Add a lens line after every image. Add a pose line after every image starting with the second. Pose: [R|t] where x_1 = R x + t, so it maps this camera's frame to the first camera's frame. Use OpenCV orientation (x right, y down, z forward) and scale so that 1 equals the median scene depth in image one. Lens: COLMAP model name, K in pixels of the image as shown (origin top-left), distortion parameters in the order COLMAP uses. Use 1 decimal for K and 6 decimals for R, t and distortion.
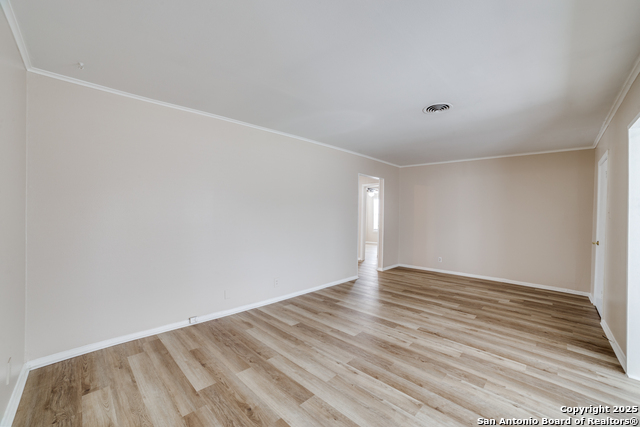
lens RADIAL K [[263.6, 0, 320.6], [0, 263.6, 215.6], [0, 0, 1]] dist [-0.109135, 0.036988]
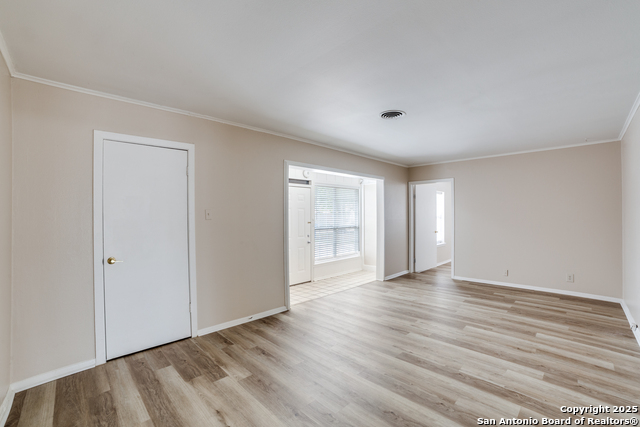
lens RADIAL K [[277.8, 0, 320.0], [0, 277.8, 213.5], [0, 0, 1]] dist [-0.120441, 0.036850]
pose [[-0.999800, -0.001965, 0.019898, 0.699320], [-0.001828, 0.999975, 0.006872, -0.023511], [-0.019911, 0.006835, -0.999778, 2.026114]]
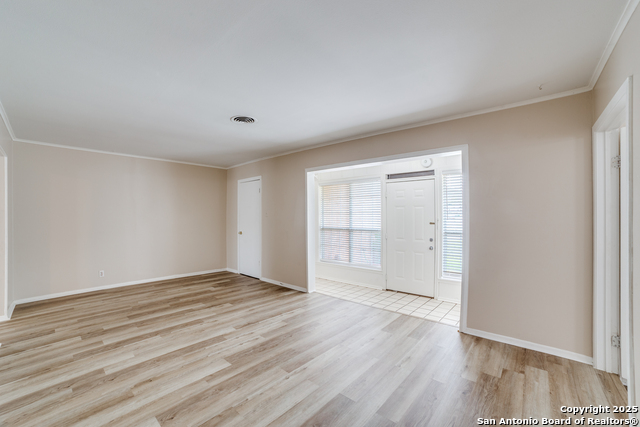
lens RADIAL K [[263.4, 0, 316.8], [0, 263.4, 213.1], [0, 0, 1]] dist [-0.109886, 0.037372]
pose [[-0.052094, -0.008977, 0.998602, -0.658212], [0.016567, 0.999814, 0.009853, -0.027632], [-0.998505, 0.017058, -0.051936, 0.712668]]
